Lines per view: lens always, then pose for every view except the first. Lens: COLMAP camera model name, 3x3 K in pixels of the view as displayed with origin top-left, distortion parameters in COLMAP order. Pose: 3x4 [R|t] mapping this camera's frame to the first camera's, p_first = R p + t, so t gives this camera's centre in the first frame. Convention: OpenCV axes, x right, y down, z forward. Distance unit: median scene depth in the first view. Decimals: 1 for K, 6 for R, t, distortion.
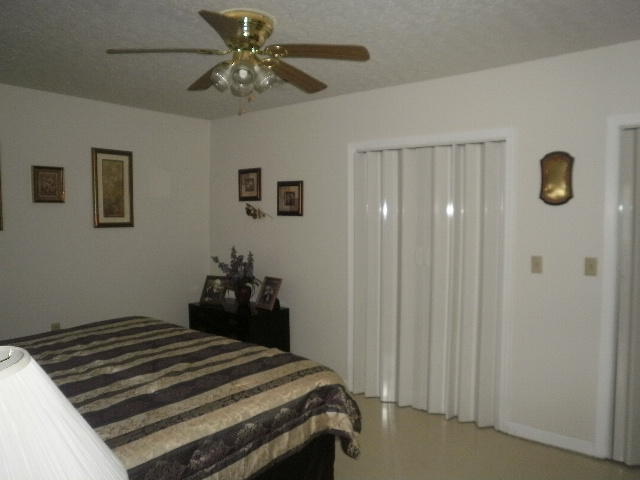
lens RADIAL K [[499.3, 0, 320.0], [0, 499.3, 240.0], [0, 0, 1]] dist [-0.125046, 0.133423]
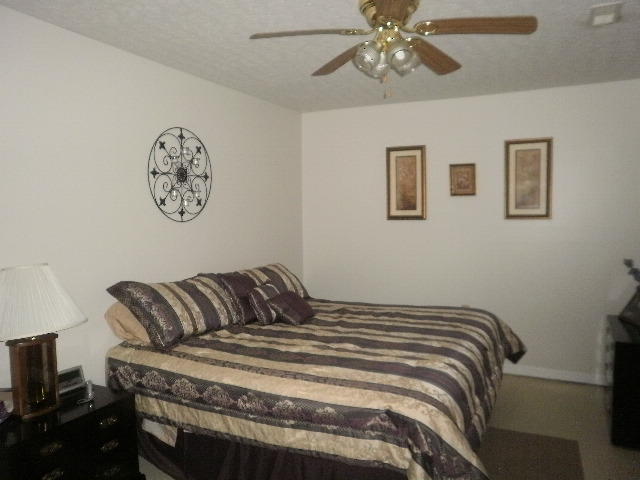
lens RADIAL K [[499.3, 0, 320.0], [0, 499.3, 240.0], [0, 0, 1]] dist [-0.125046, 0.133423]
pose [[0.214951, 0.059057, -0.974838, 0.502126], [-0.031463, 0.998071, 0.053527, -0.026296], [0.976118, 0.019166, 0.216395, 0.442362]]
